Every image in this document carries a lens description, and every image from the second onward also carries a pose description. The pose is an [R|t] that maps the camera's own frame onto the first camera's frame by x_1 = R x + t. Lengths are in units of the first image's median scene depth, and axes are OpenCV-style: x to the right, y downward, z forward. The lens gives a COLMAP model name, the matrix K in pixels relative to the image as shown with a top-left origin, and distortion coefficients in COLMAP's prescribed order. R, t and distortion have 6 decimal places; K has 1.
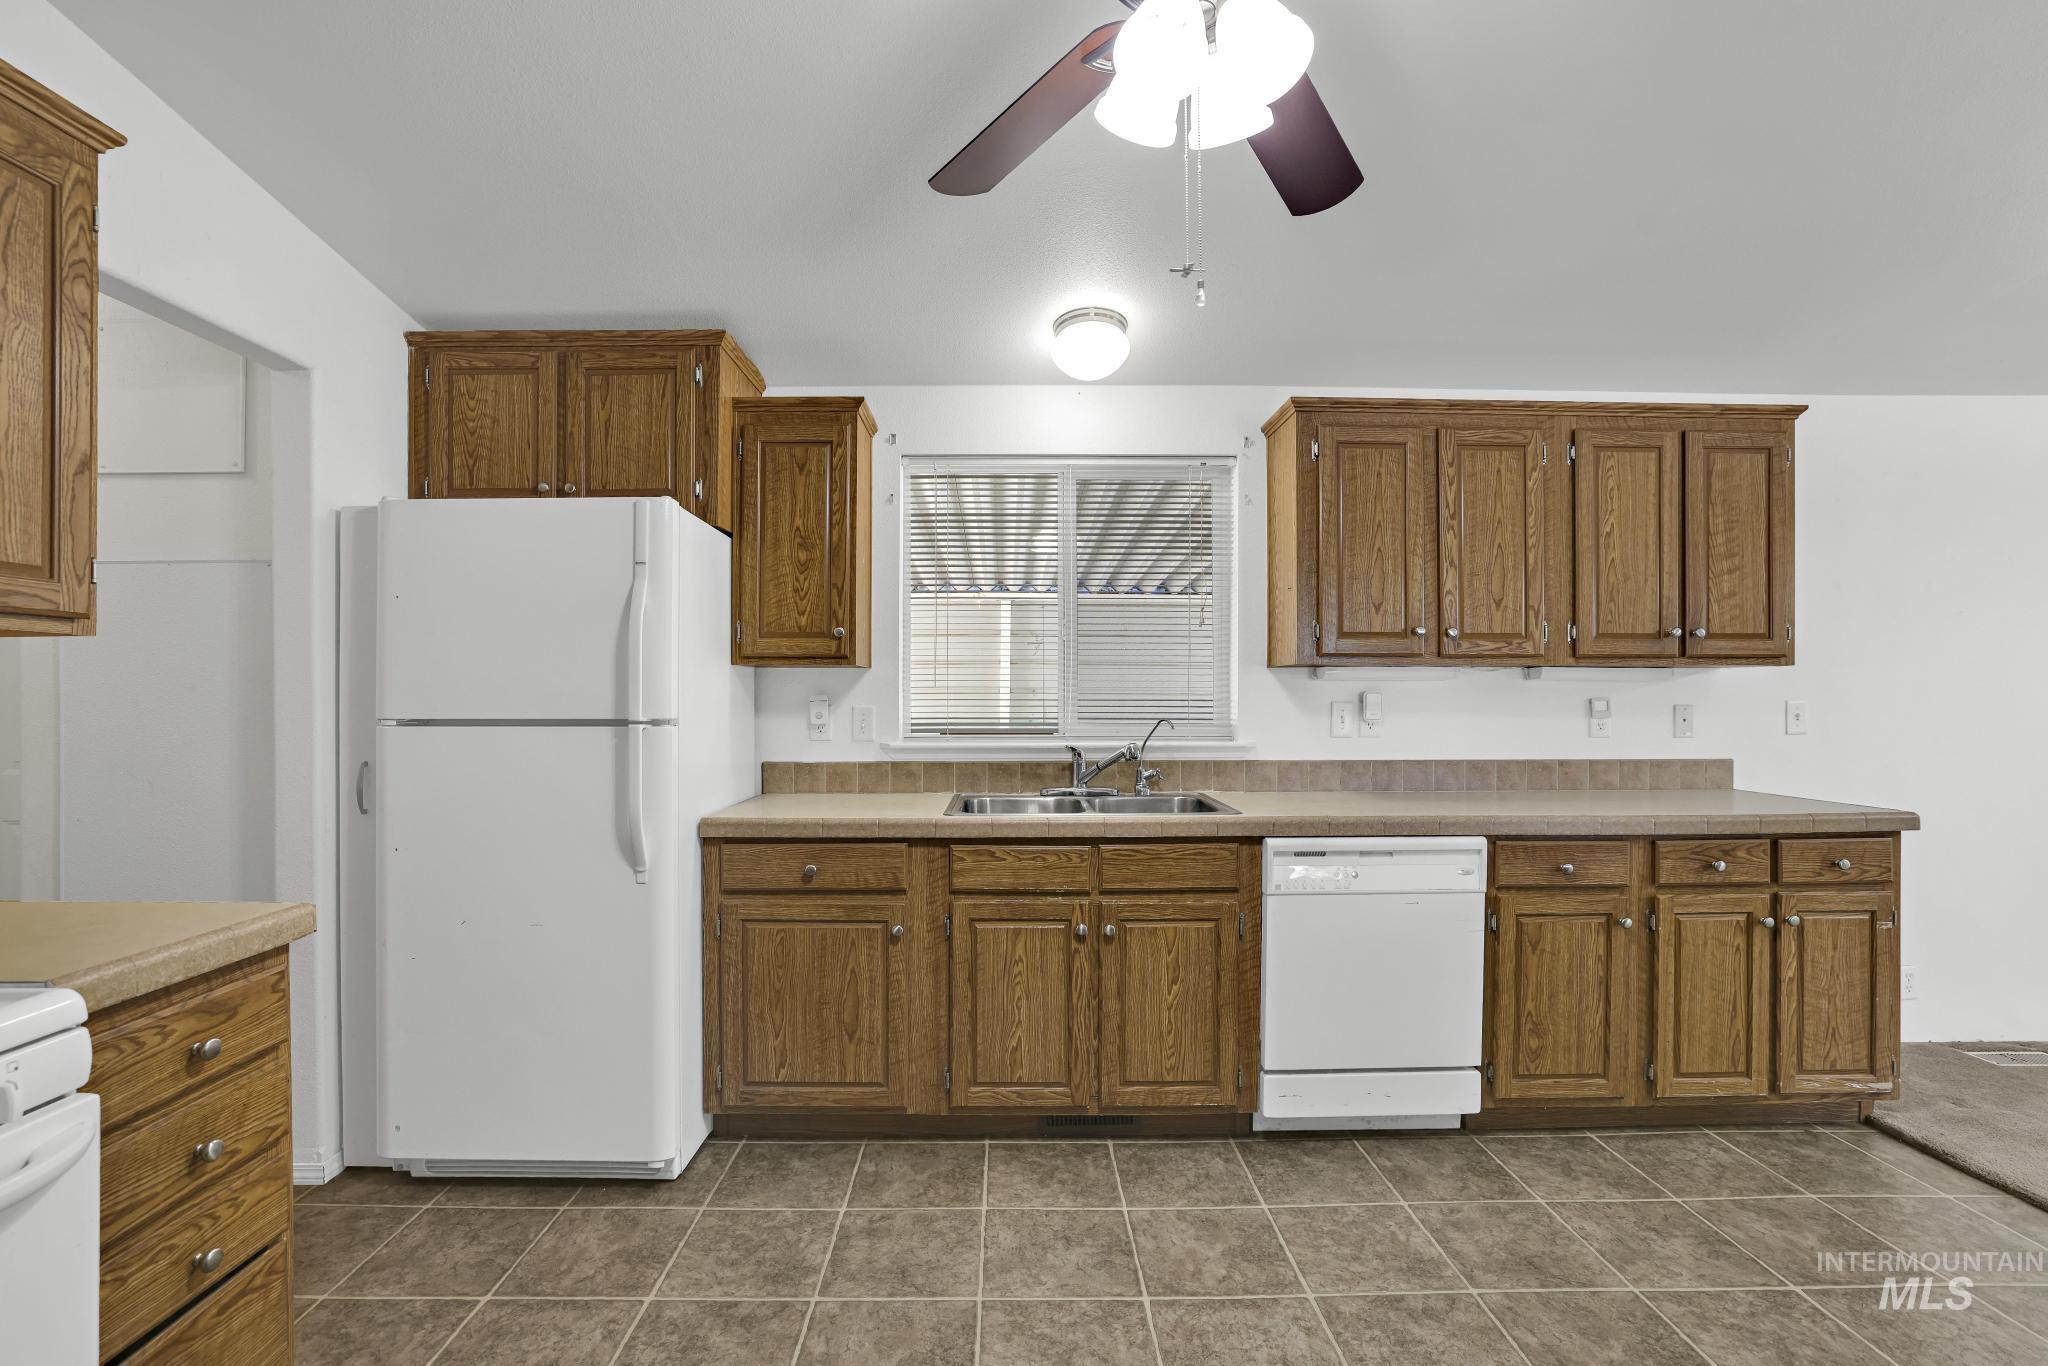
lens RADIAL K [[905.0, 0, 1018.1], [0, 905.0, 696.9], [0, 0, 1]] dist [-0.014156, 0.000264]
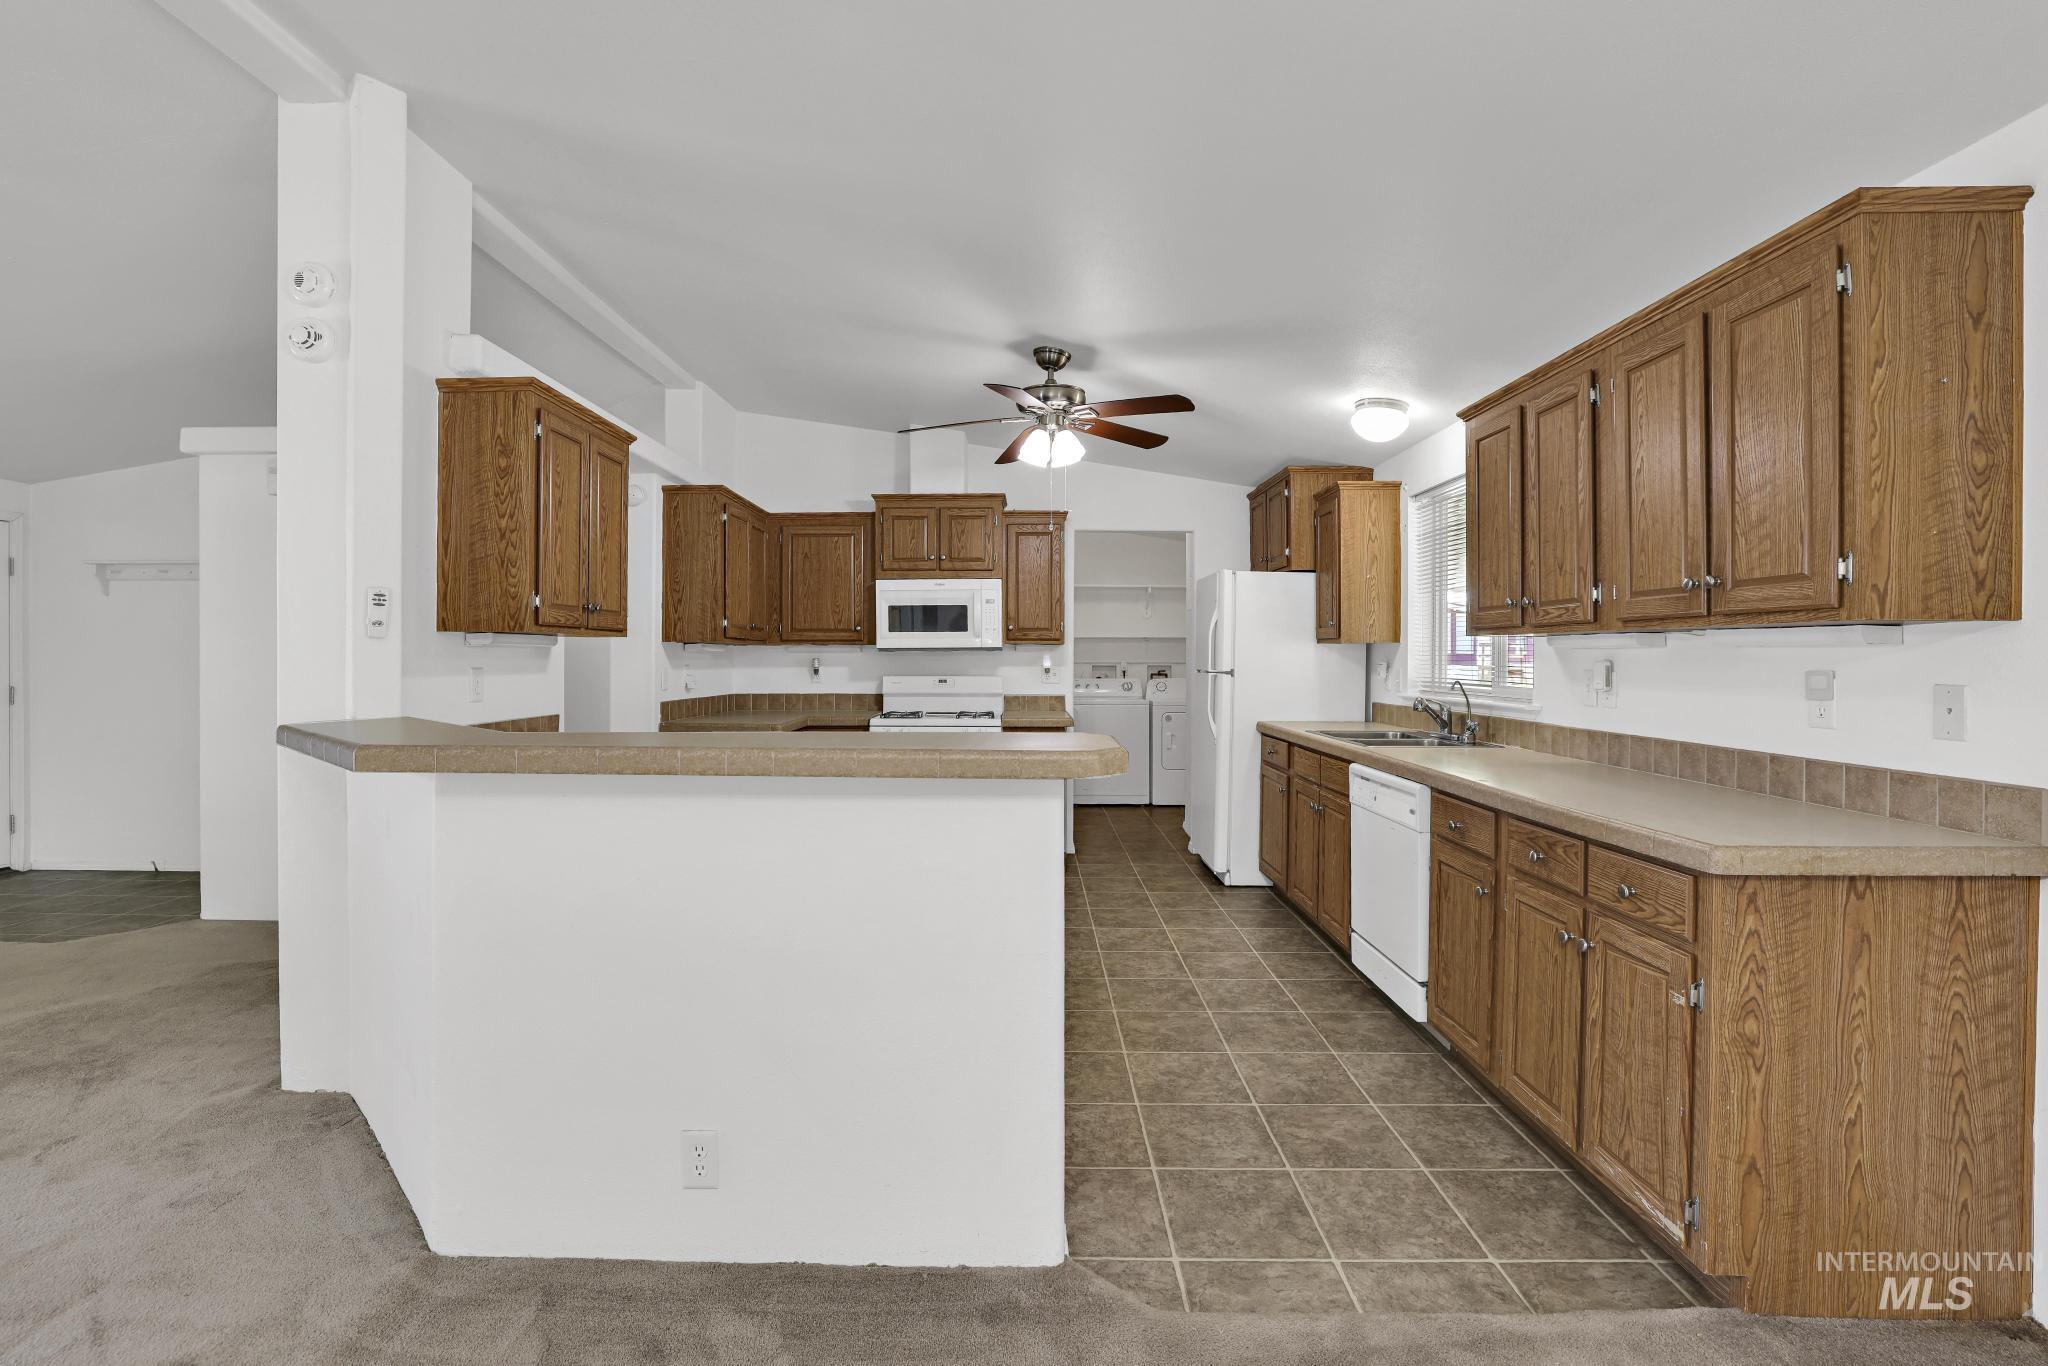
lens RADIAL K [[933.6, 0, 1018.7], [0, 933.6, 656.4], [0, 0, 1]] dist [-0.000437, 0.000045]
pose [[-0.017804, 0.001648, -0.999840, 1.524100], [0.000915, 0.999998, 0.001632, -0.012365], [0.999841, -0.000886, -0.017805, 0.444973]]
